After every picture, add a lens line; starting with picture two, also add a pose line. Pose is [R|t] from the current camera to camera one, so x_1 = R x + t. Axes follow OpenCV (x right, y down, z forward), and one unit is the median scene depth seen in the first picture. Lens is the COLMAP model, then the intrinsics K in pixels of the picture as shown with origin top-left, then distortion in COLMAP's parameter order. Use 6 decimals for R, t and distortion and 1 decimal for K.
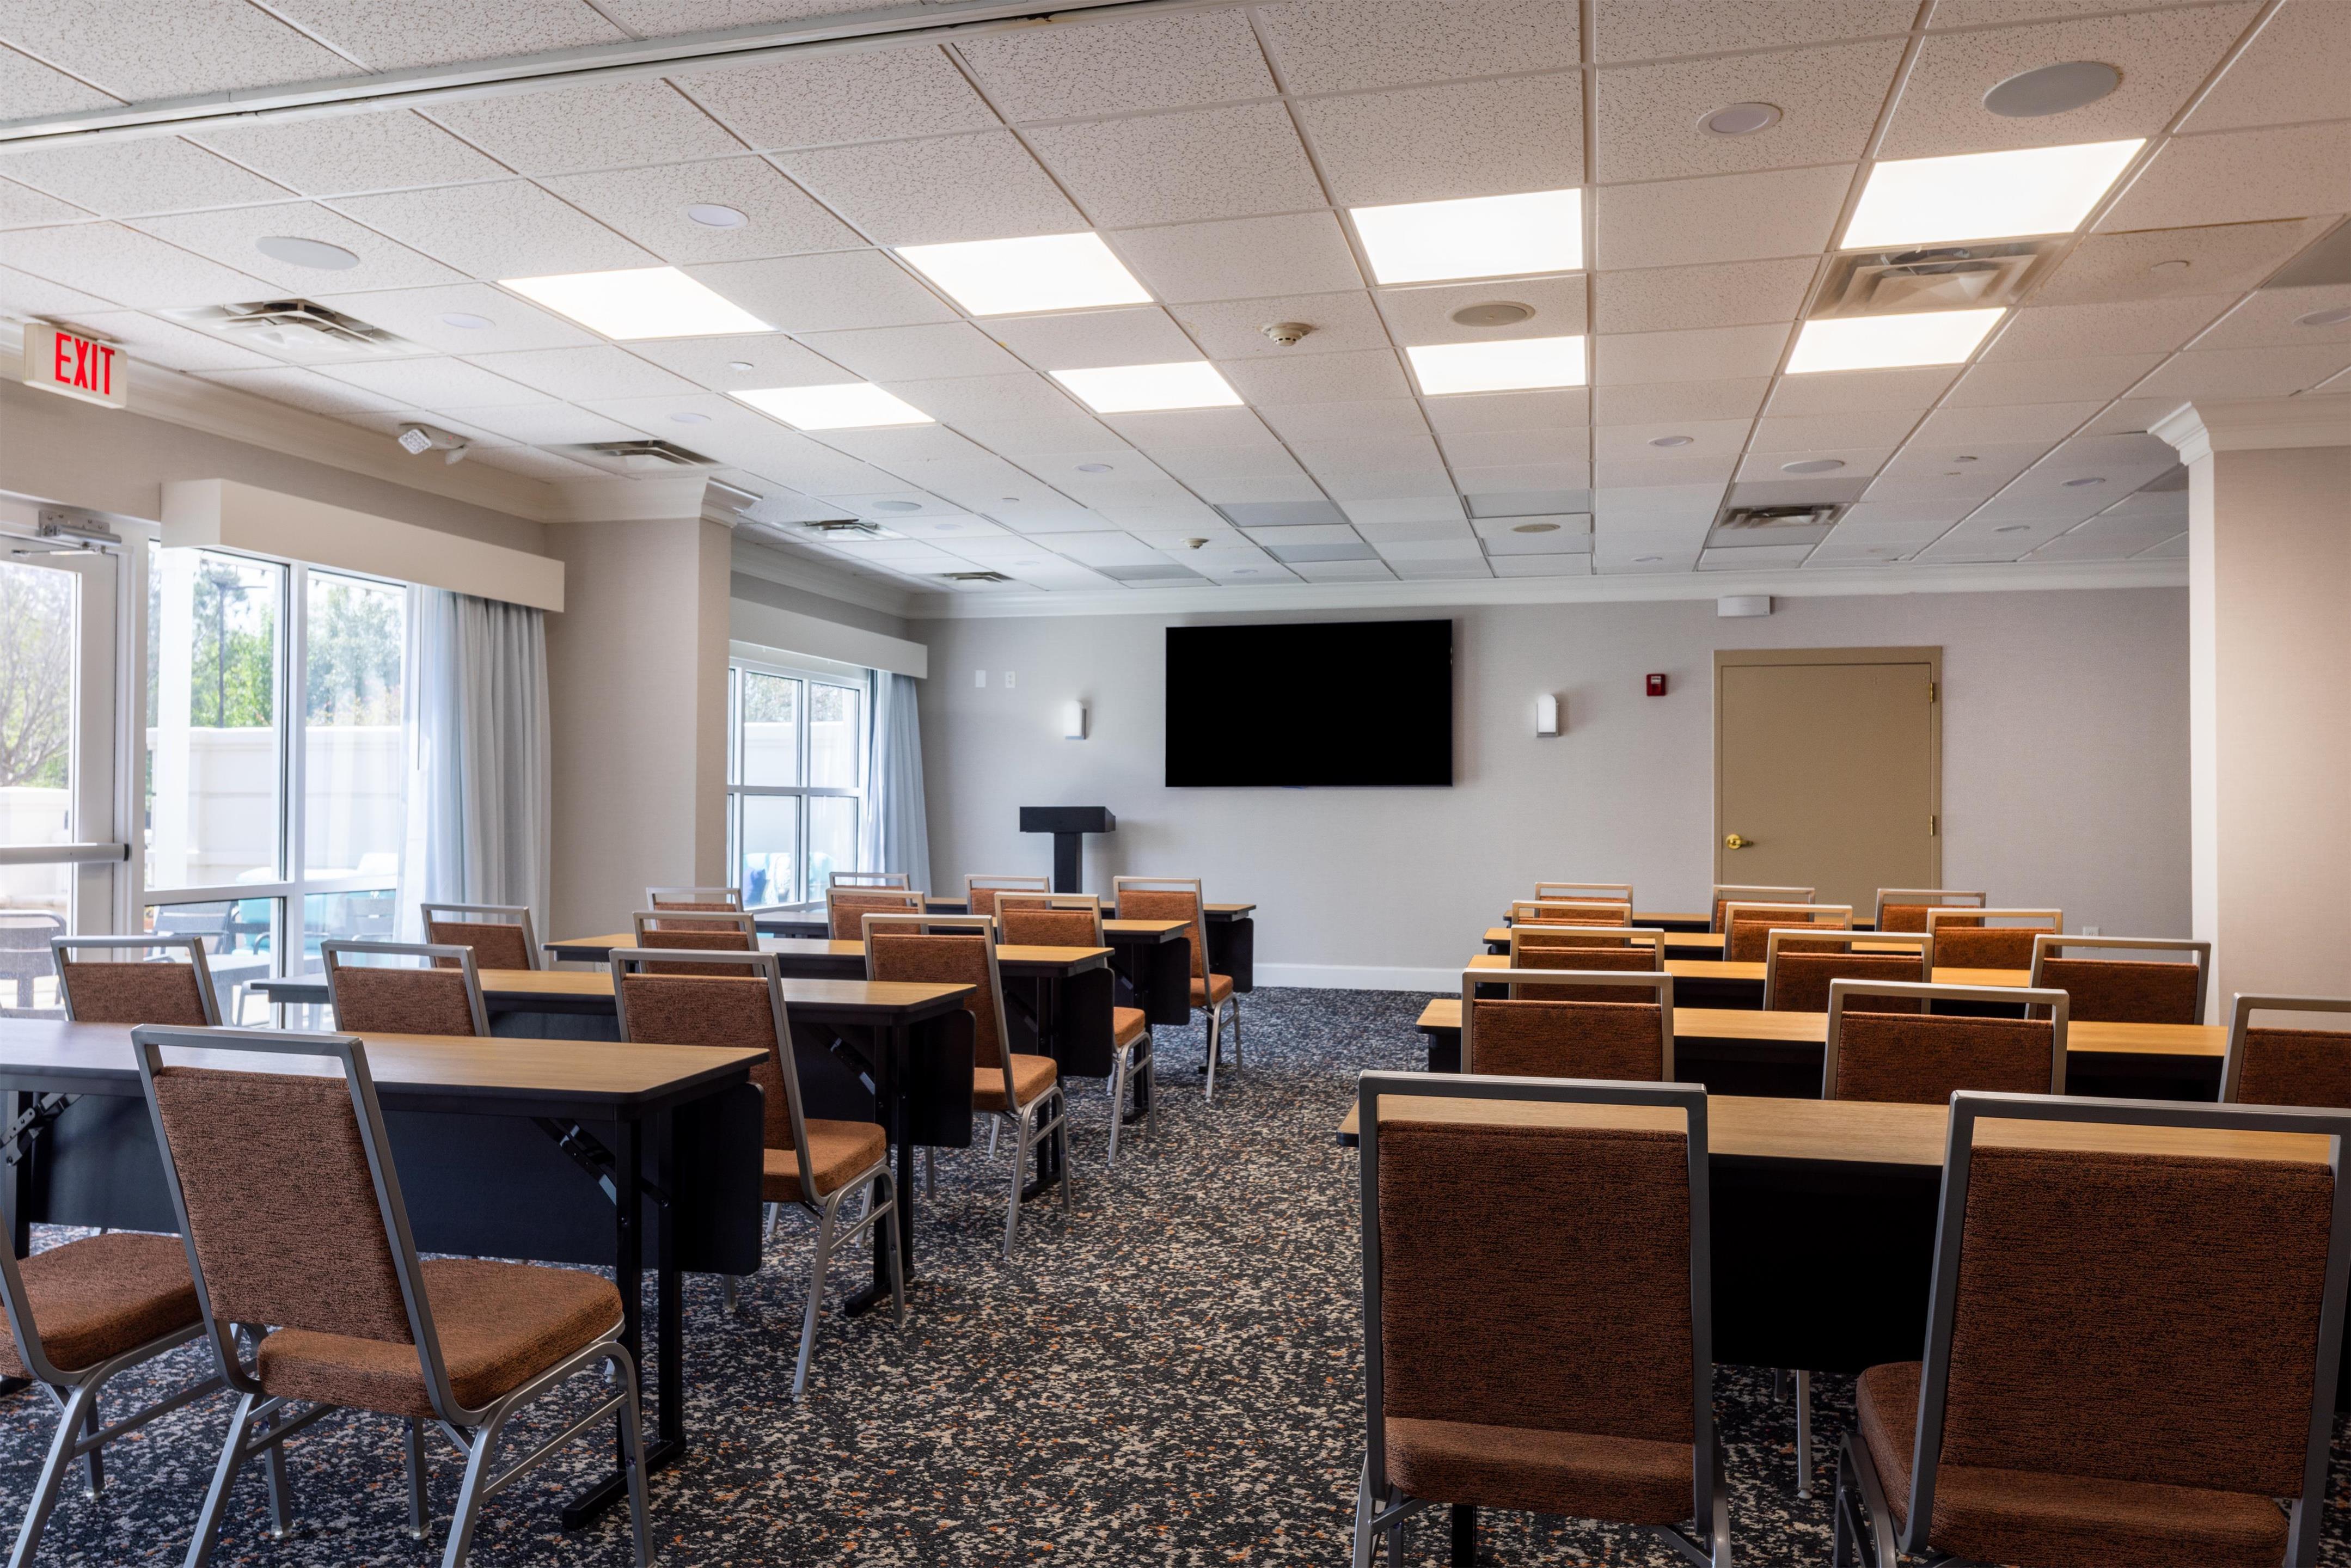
lens RADIAL K [[1513.5, 0, 1176.9], [0, 1513.5, 795.6], [0, 0, 1]] dist [-0.008288, 0.008787]
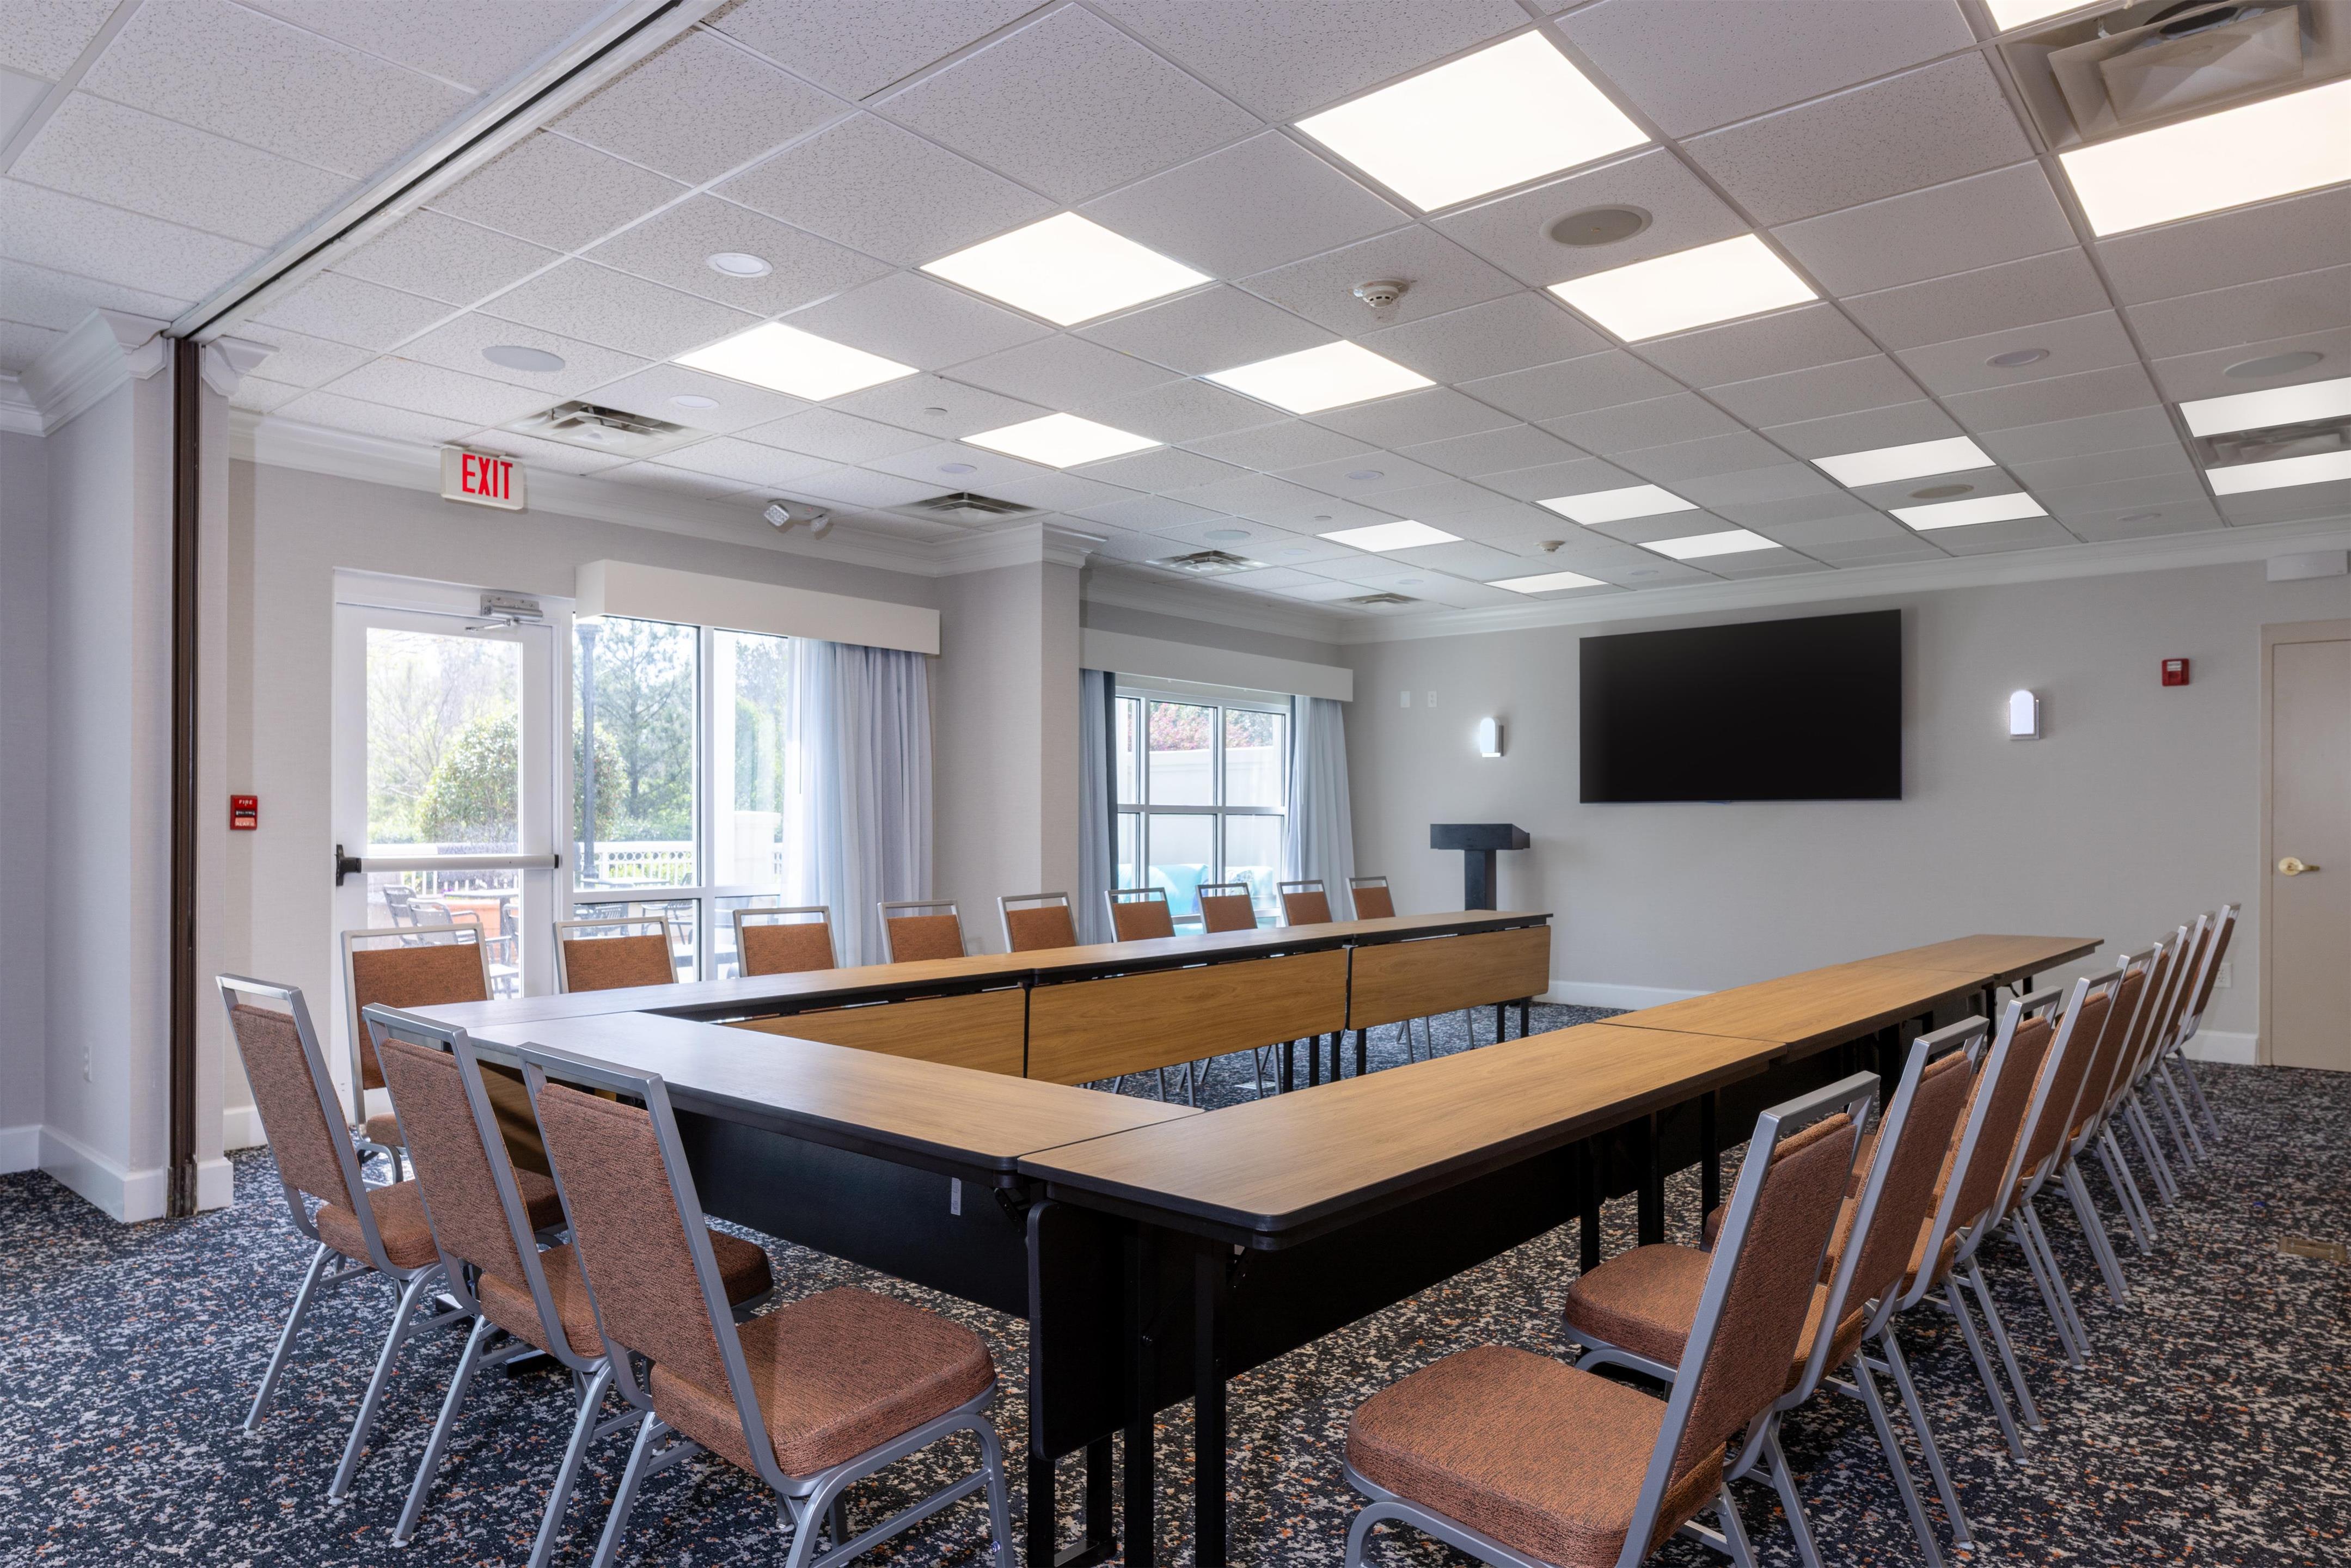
lens RADIAL K [[1376.8, 0, 1259.3], [0, 1376.8, 786.3], [0, 0, 1]] dist [0.014907, -0.012325]
pose [[0.908288, -0.013508, -0.418126, 0.276245], [0.005833, 0.999790, -0.019630, -0.000549], [0.418304, 0.015391, 0.908177, 0.184607]]
